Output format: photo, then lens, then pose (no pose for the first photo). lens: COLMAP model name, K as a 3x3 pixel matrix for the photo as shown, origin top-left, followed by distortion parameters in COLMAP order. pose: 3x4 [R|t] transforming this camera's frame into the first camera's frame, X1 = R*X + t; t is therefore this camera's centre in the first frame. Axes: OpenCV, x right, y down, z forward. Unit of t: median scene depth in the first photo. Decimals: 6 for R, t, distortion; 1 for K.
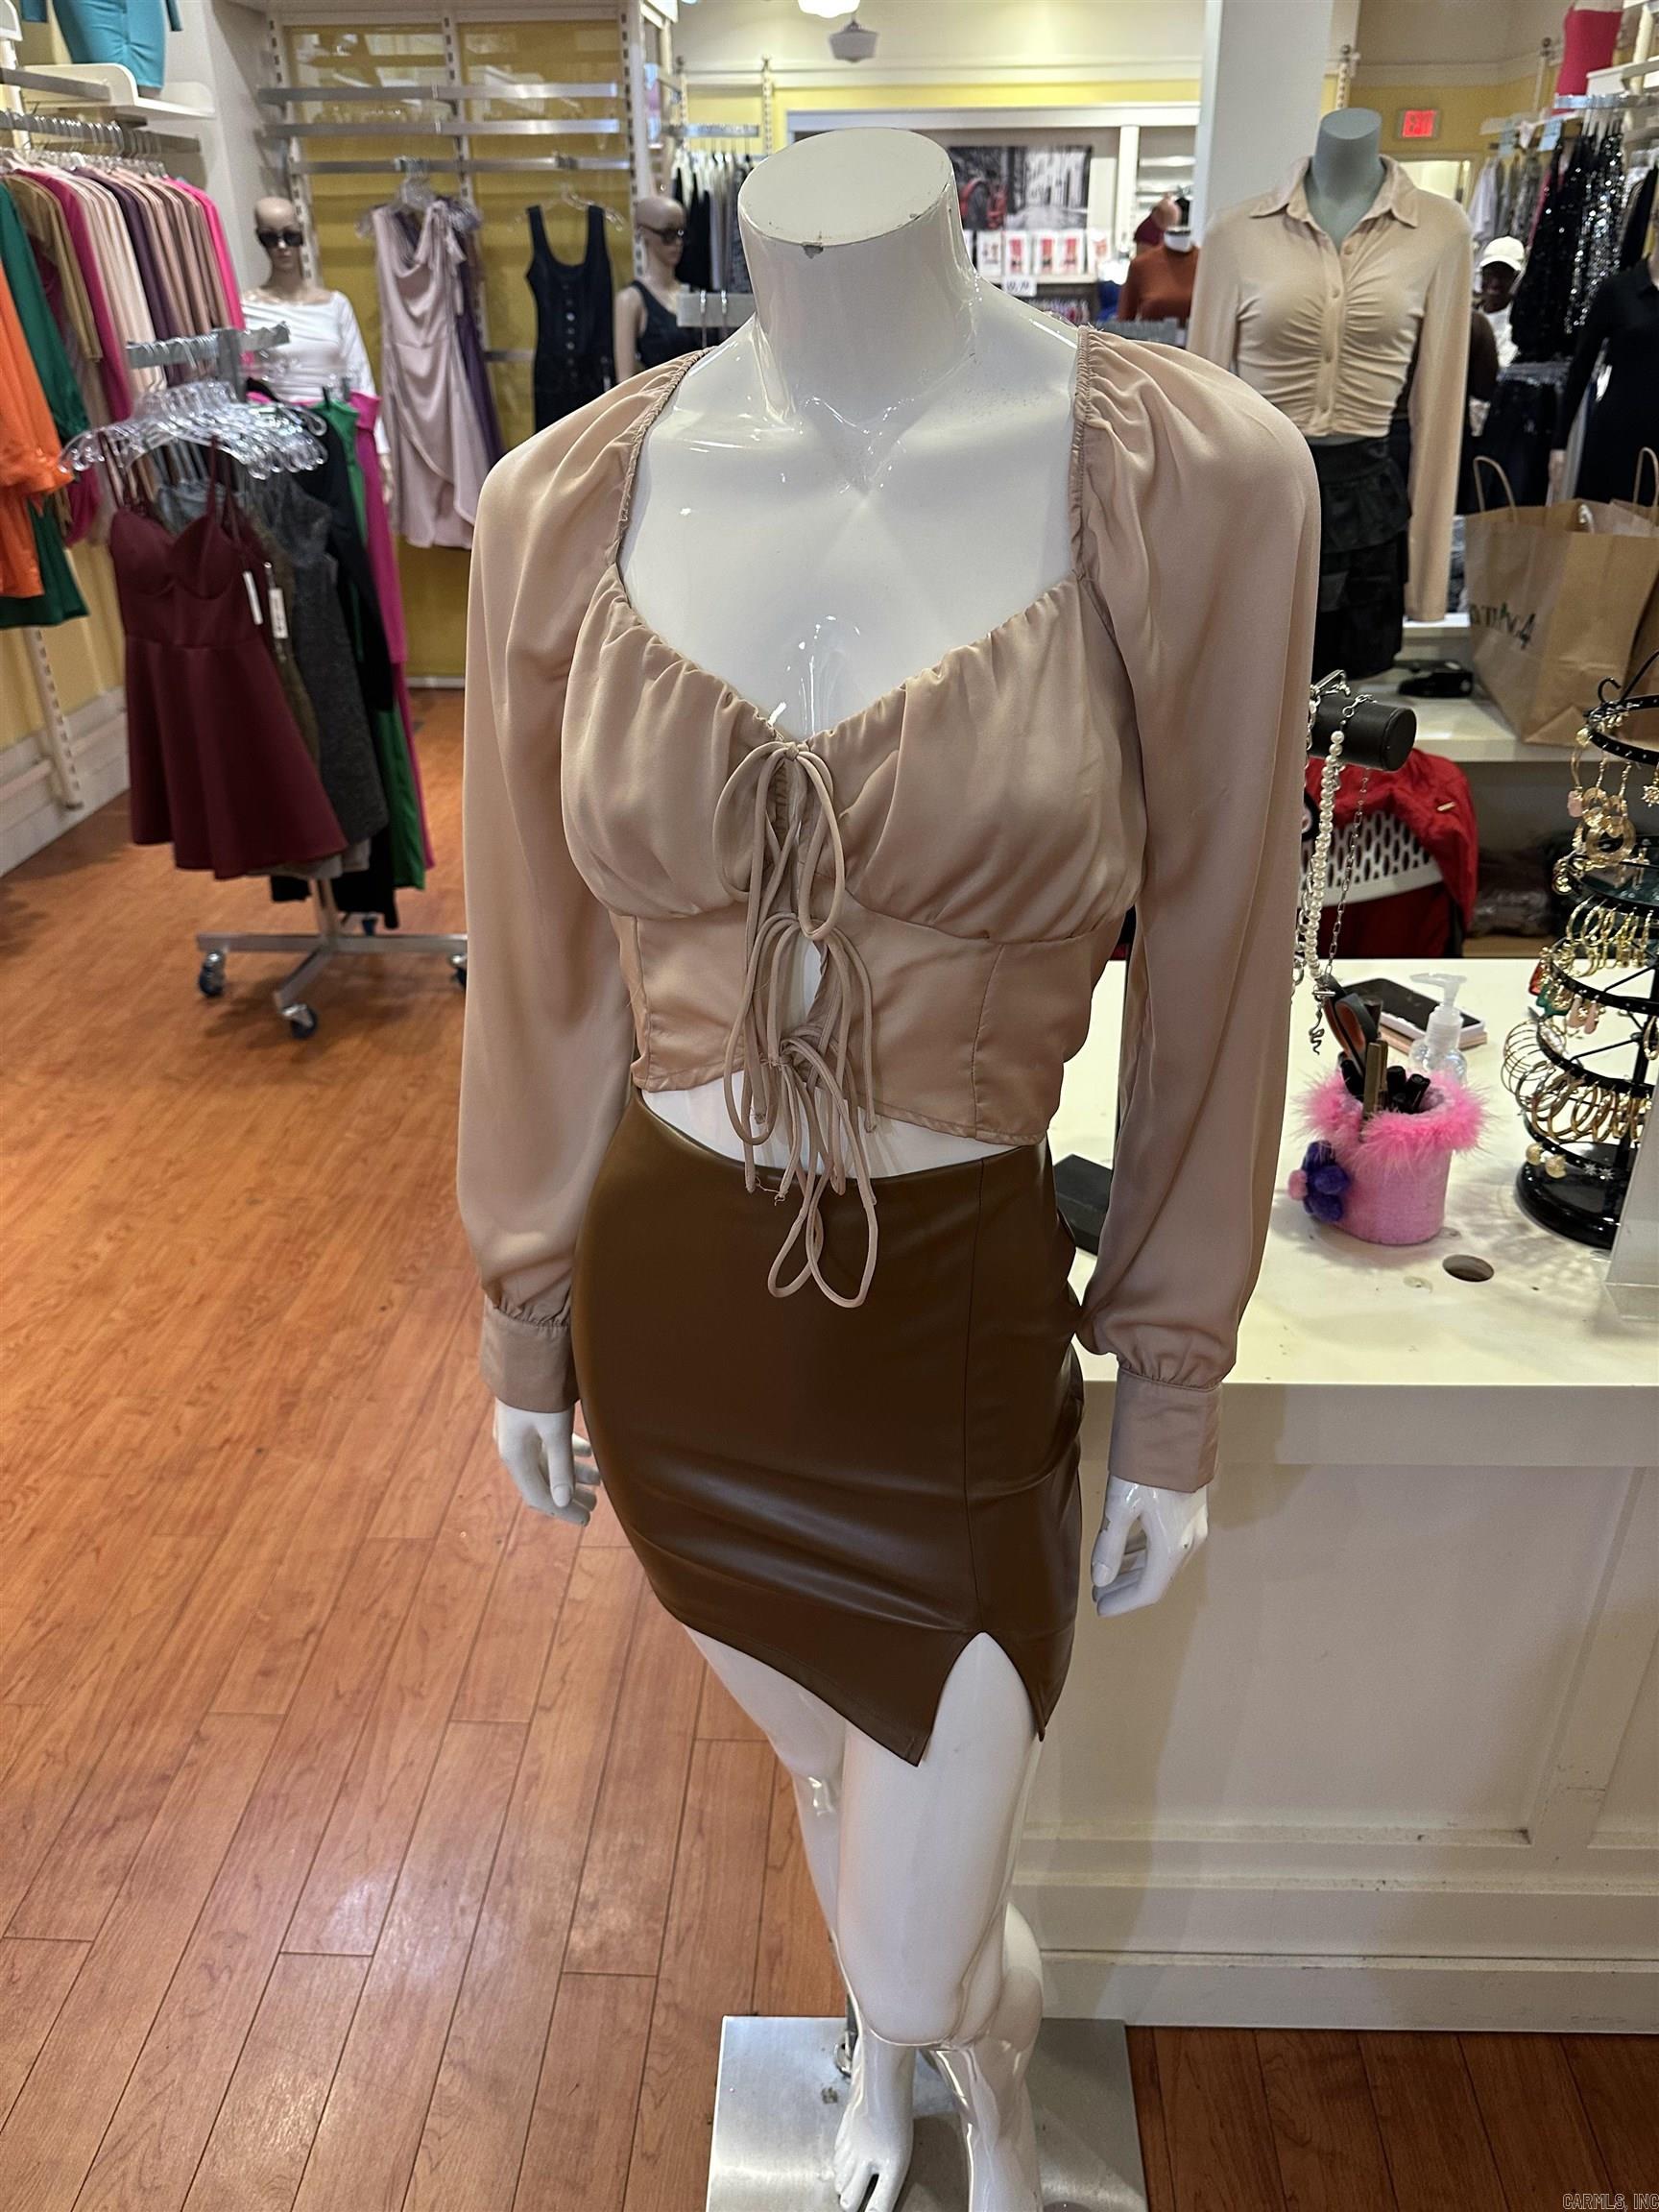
lens RADIAL K [[1573.5, 0, 835.7], [0, 1573.5, 1103.3], [0, 0, 1]] dist [-0.001240, -0.007840]
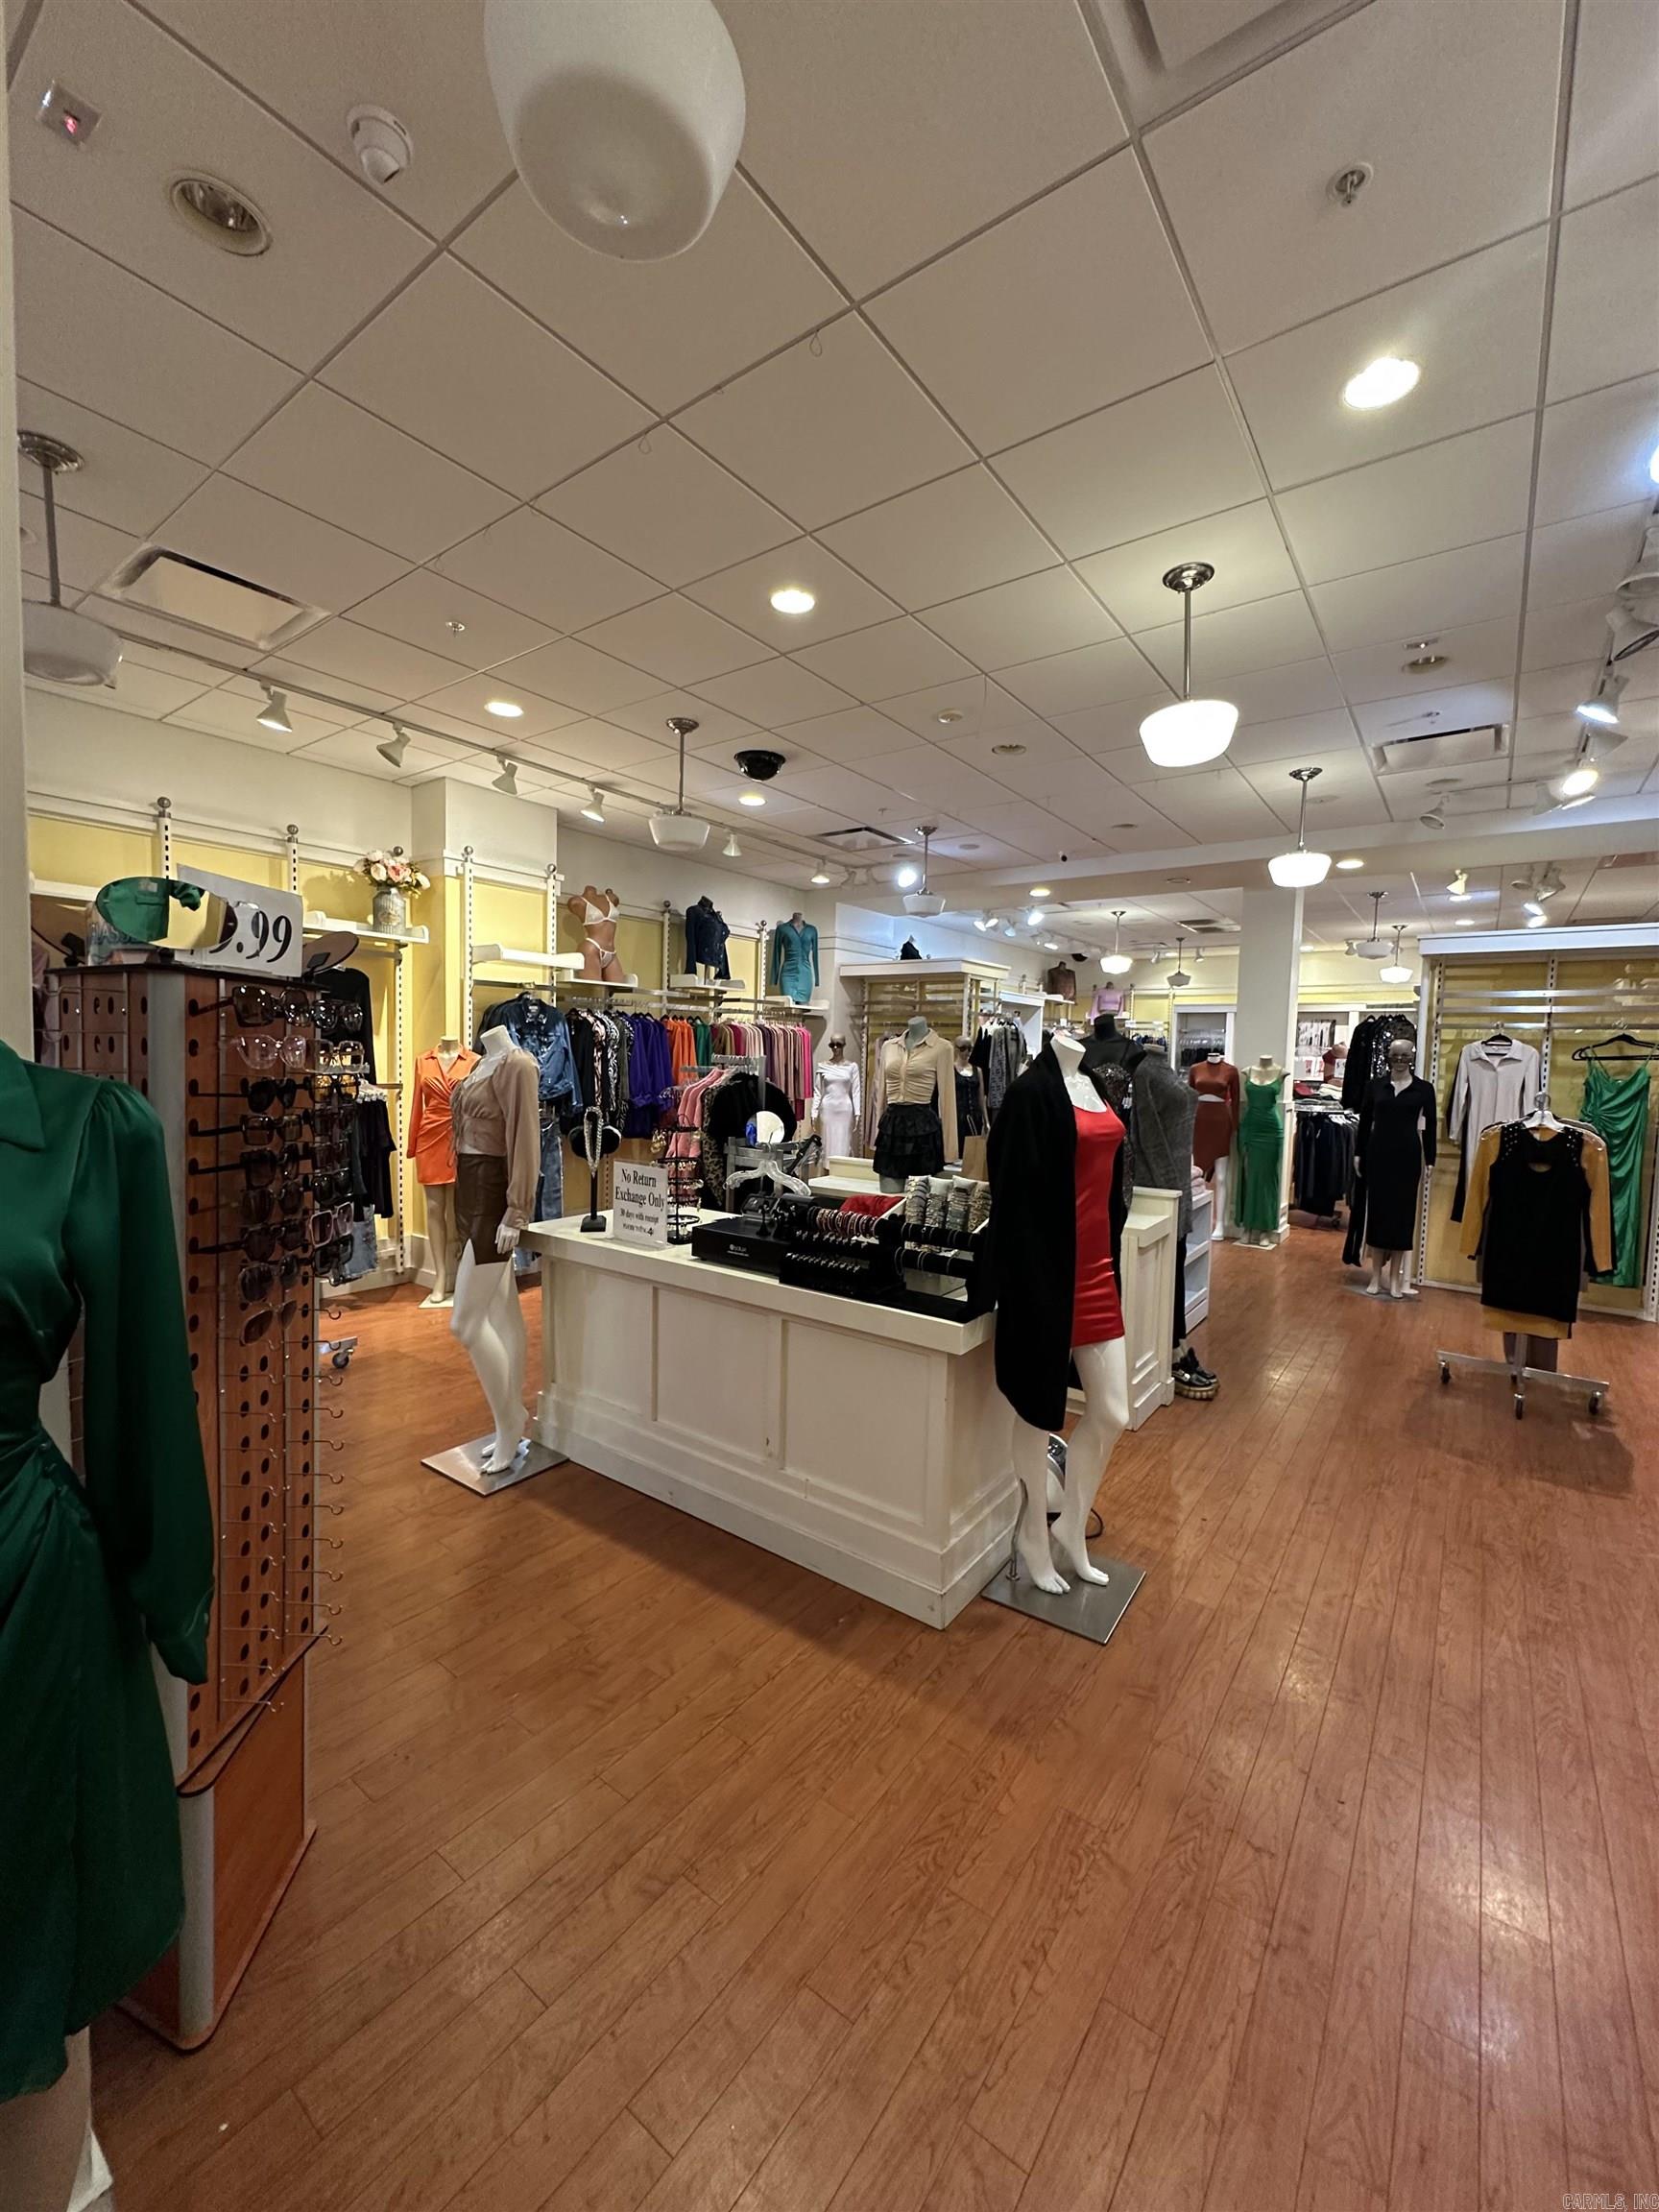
lens RADIAL K [[881.6, 0, 831.9], [0, 881.6, 1101.6], [0, 0, 1]] dist [0.000384, -0.000067]
pose [[0.828391, 0.062314, -0.556673, 0.261712], [-0.297087, 0.891380, -0.342317, 0.051834], [0.474876, 0.448953, 0.756924, -0.096413]]
